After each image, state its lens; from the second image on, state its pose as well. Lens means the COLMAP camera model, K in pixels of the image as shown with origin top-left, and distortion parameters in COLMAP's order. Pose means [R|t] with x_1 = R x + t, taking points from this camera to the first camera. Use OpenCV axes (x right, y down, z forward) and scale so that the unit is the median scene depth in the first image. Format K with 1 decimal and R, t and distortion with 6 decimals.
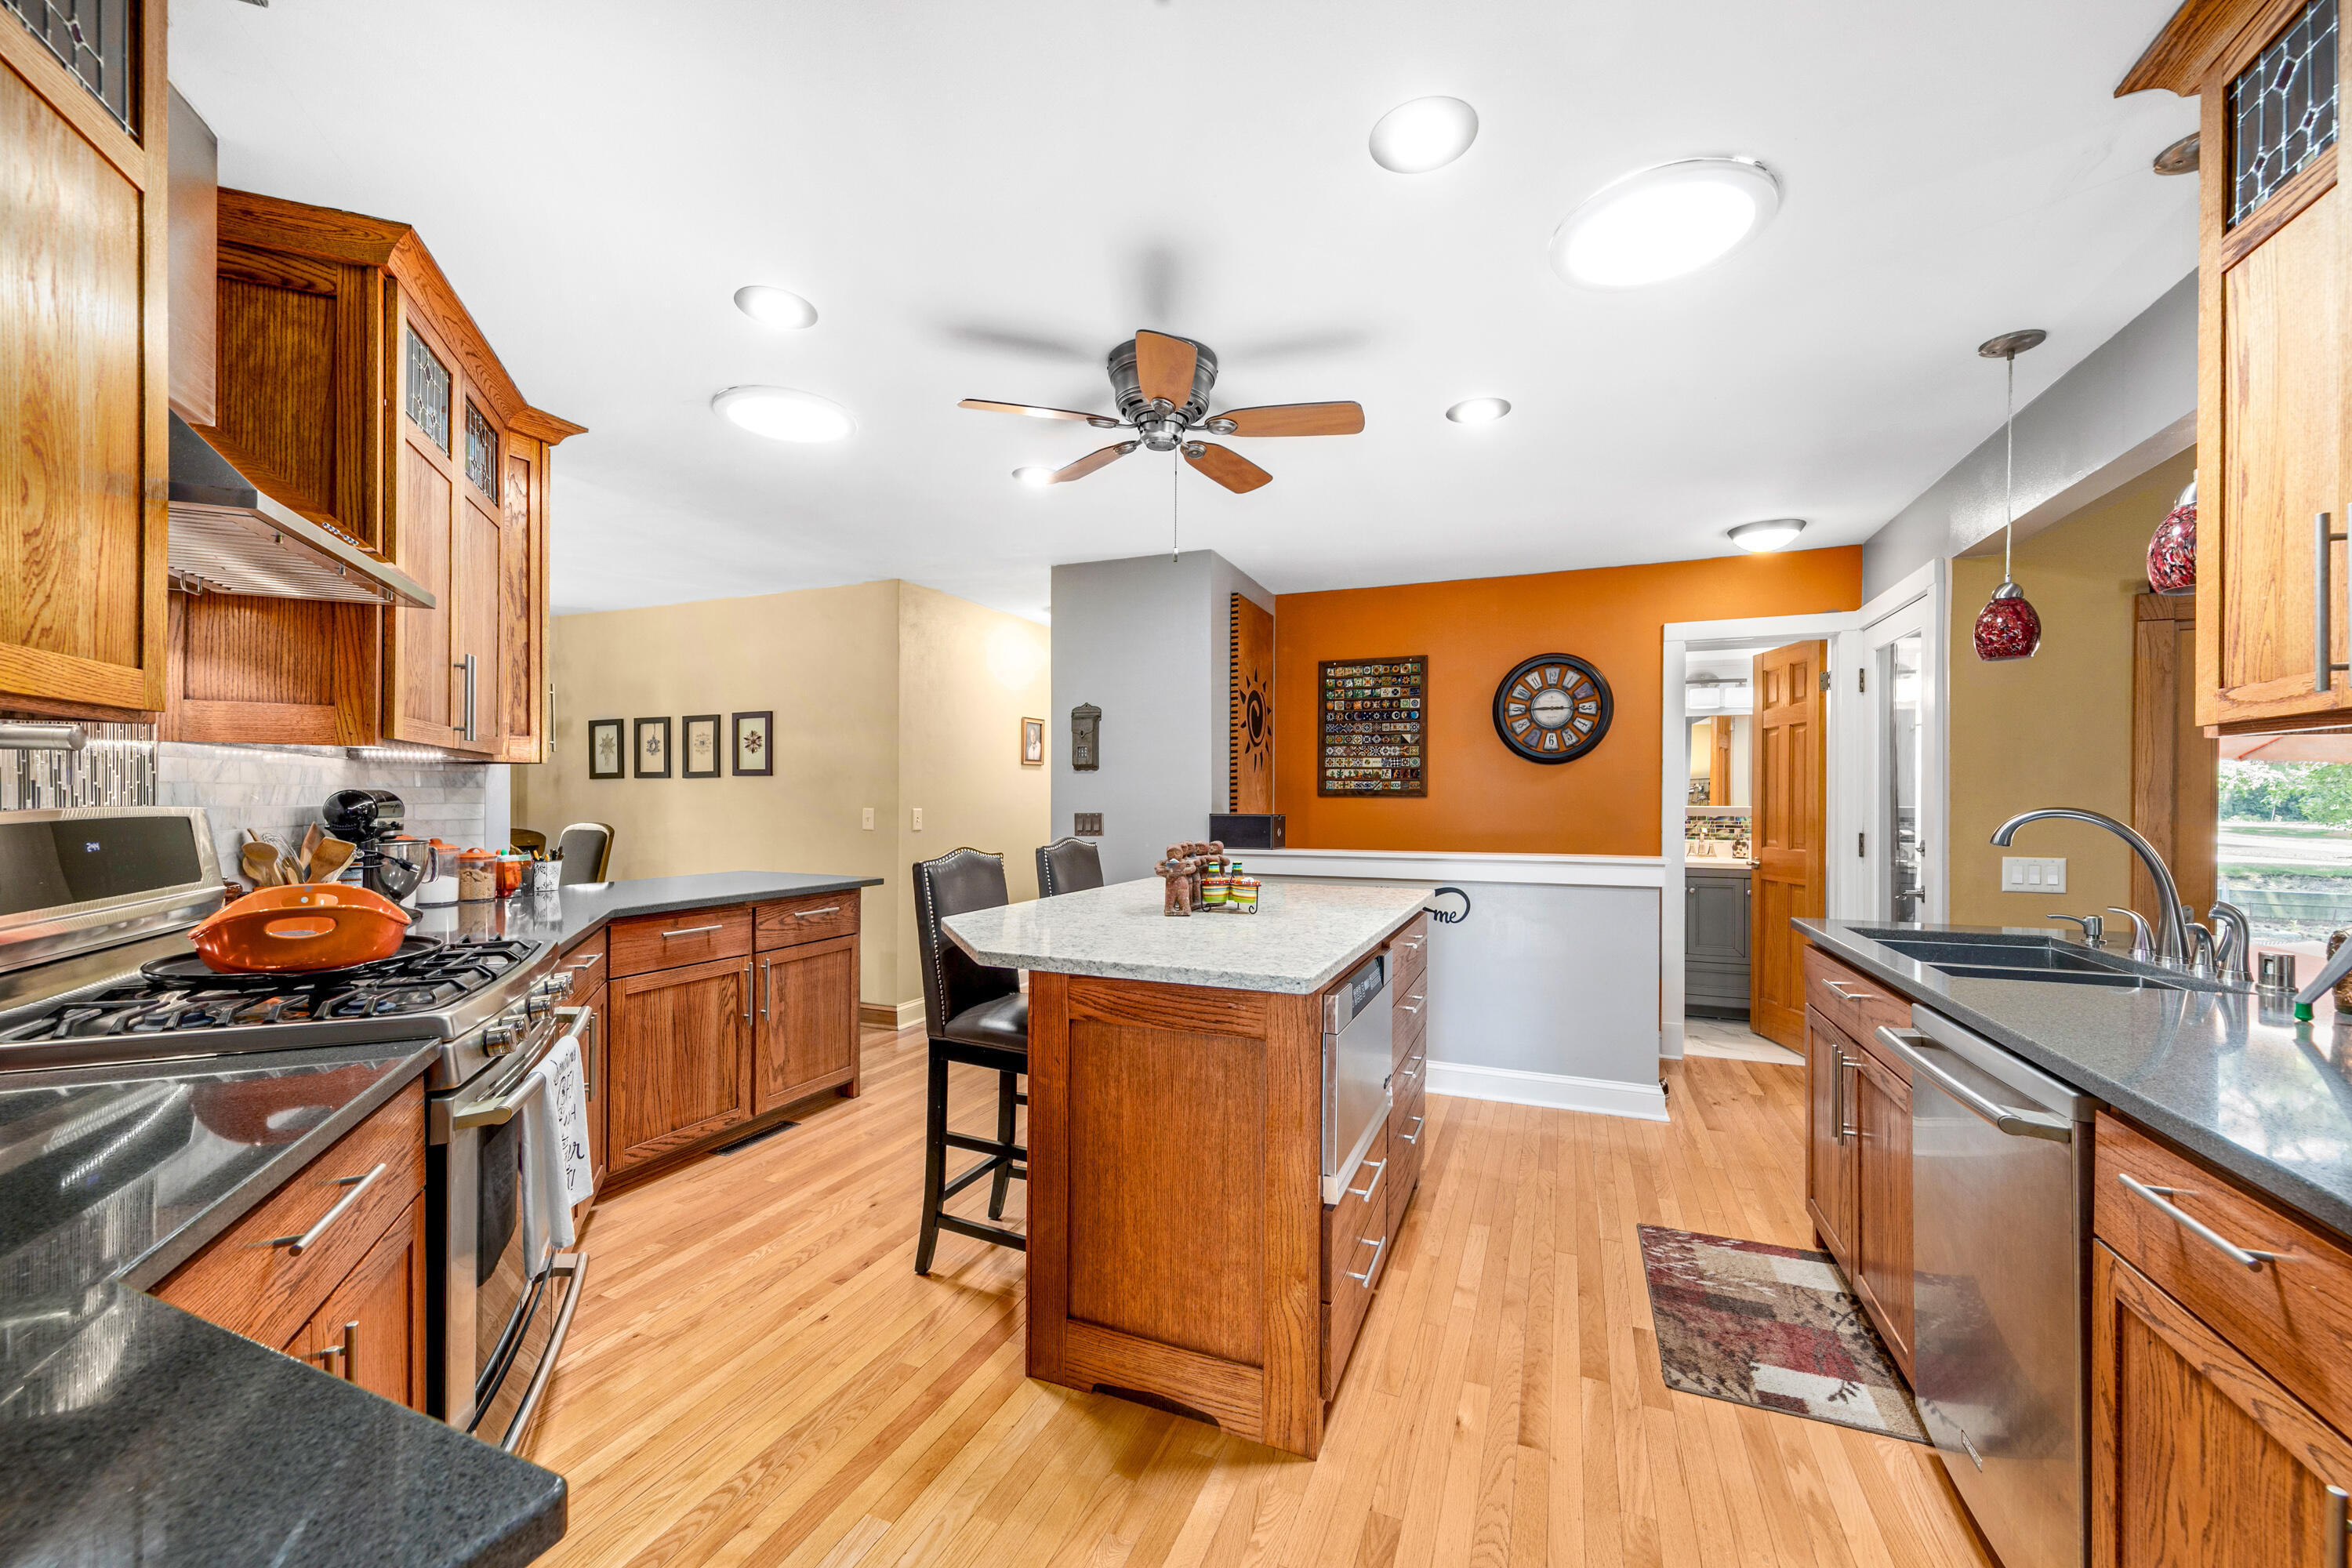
lens RADIAL K [[948.6, 0, 1162.0], [0, 948.6, 795.2], [0, 0, 1]] dist [-0.000023, -0.000017]
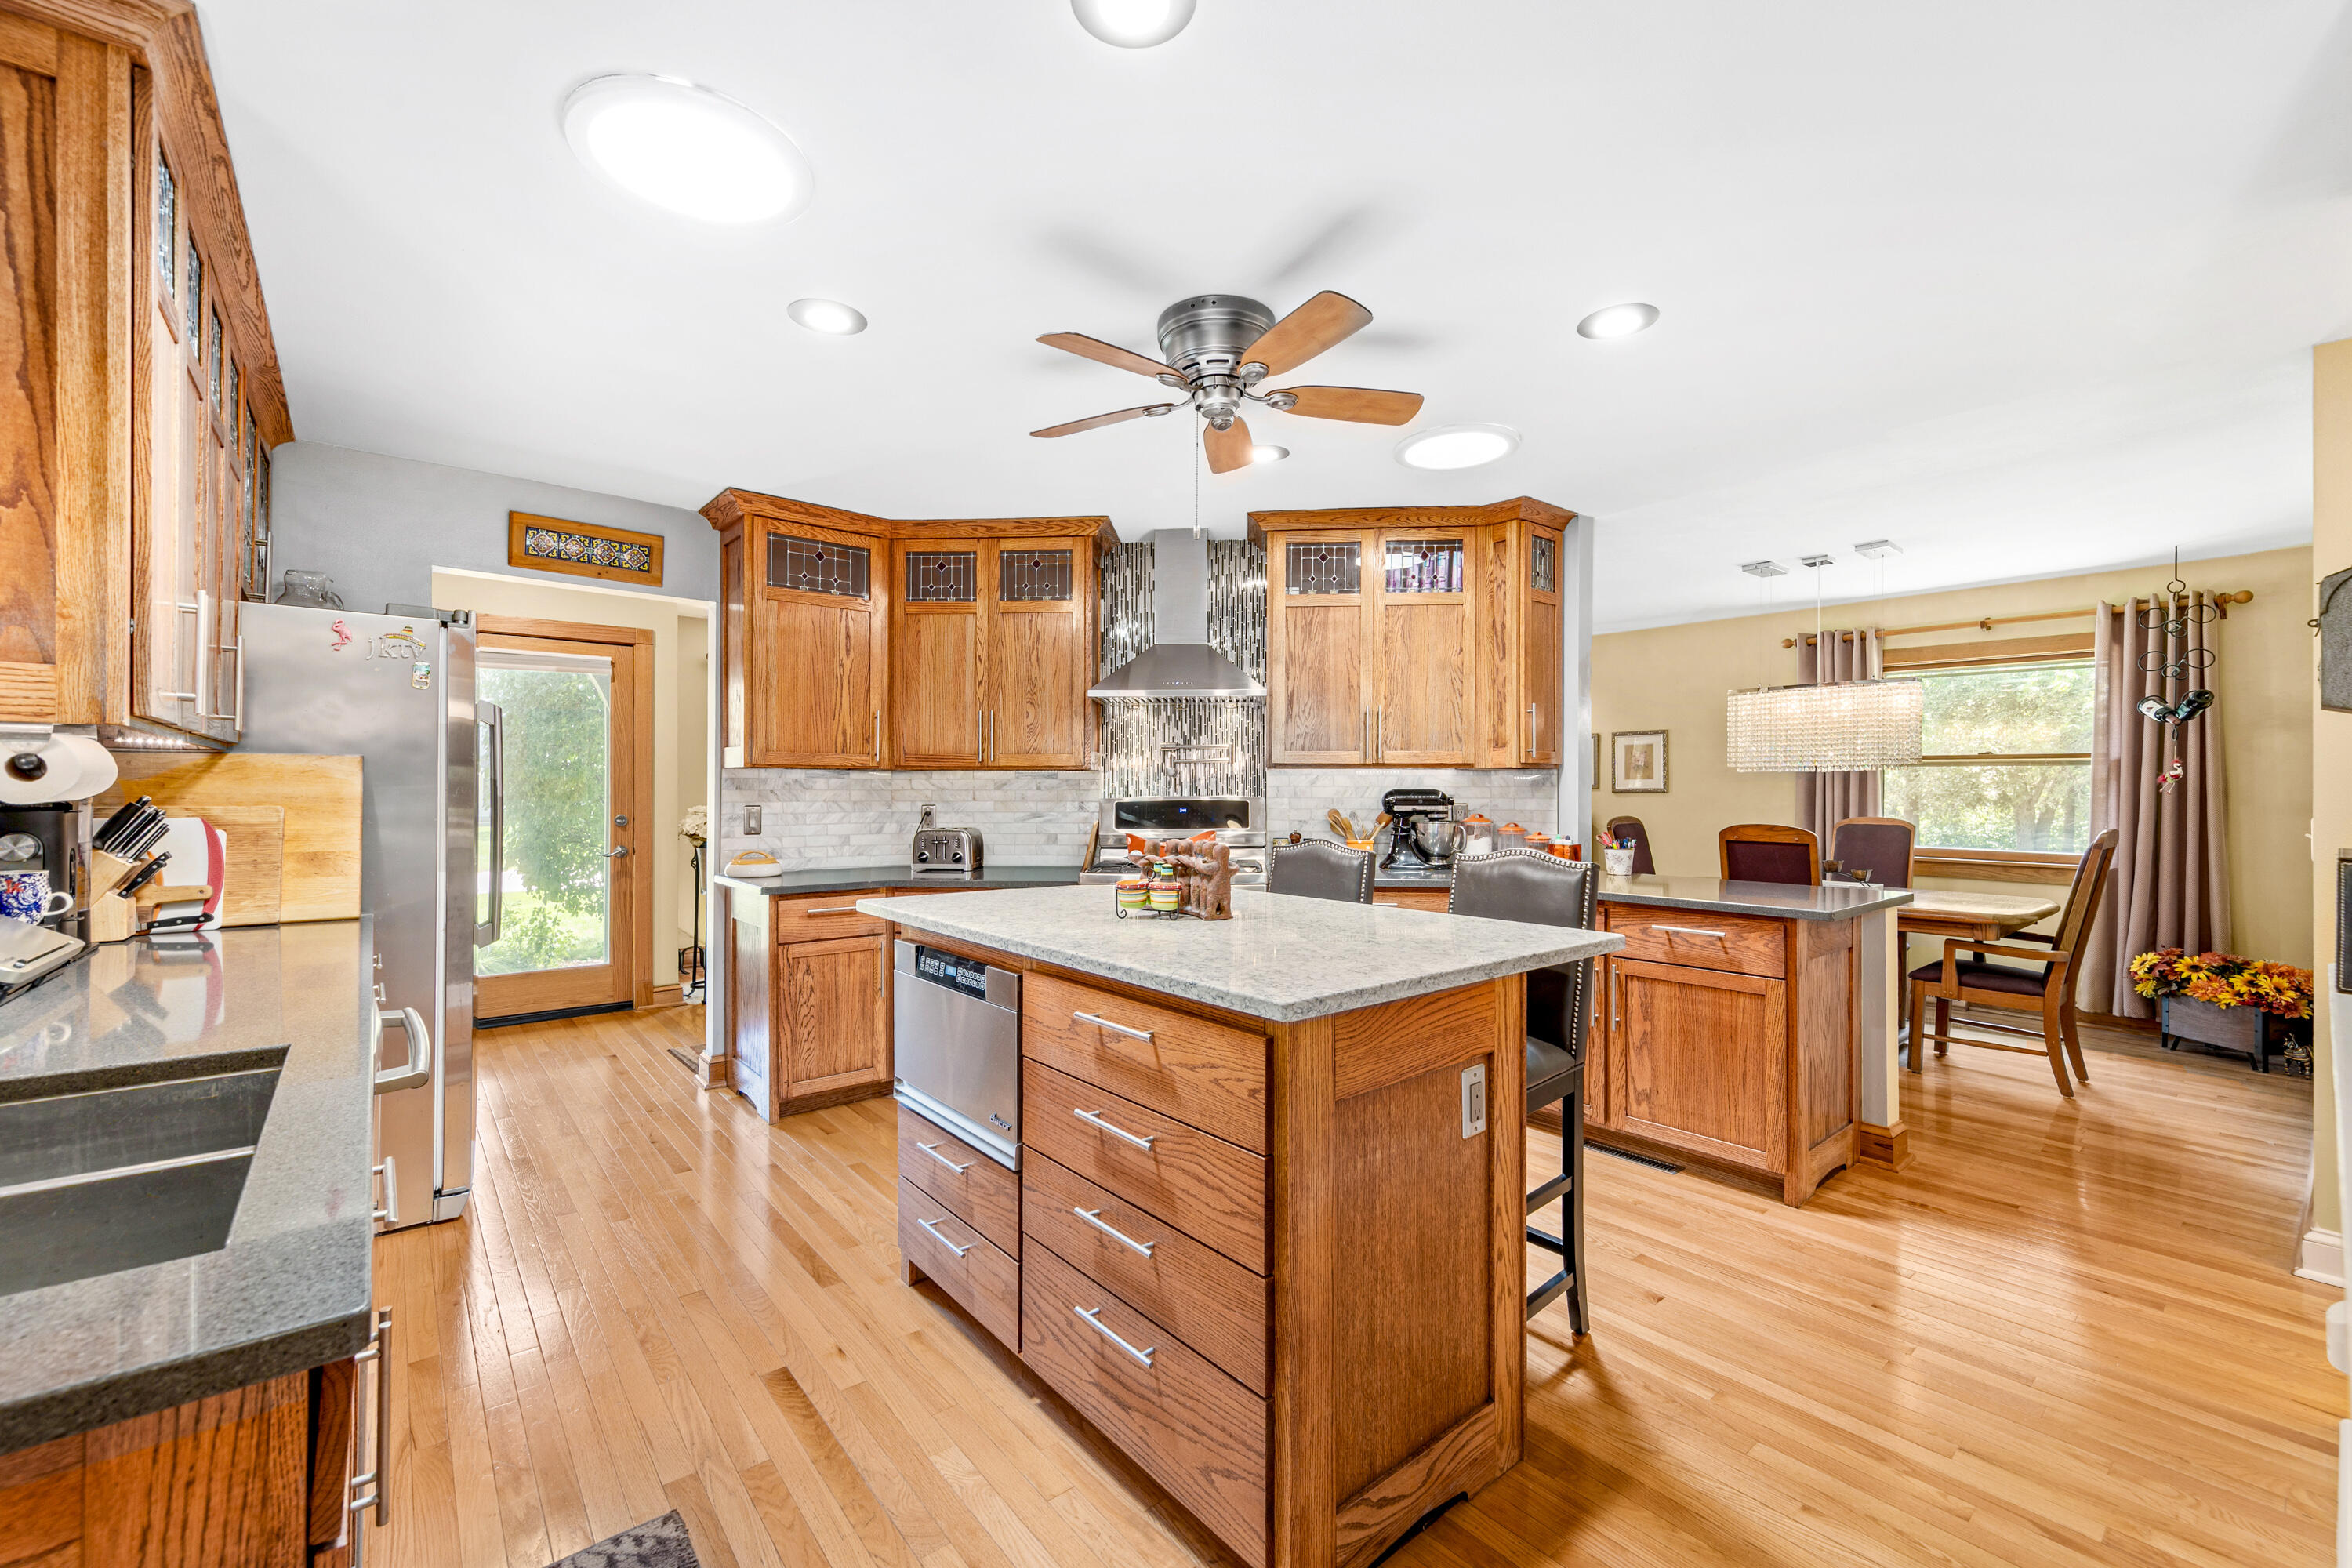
lens RADIAL K [[948.6, 0, 1164.7], [0, 948.6, 786.6], [0, 0, 1]] dist [-0.000023, -0.000017]
pose [[-0.455034, -0.009332, -0.890425, 0.838012], [-0.004966, 0.999956, -0.007942, 0.005248], [0.890460, 0.000808, -0.455060, 1.362527]]
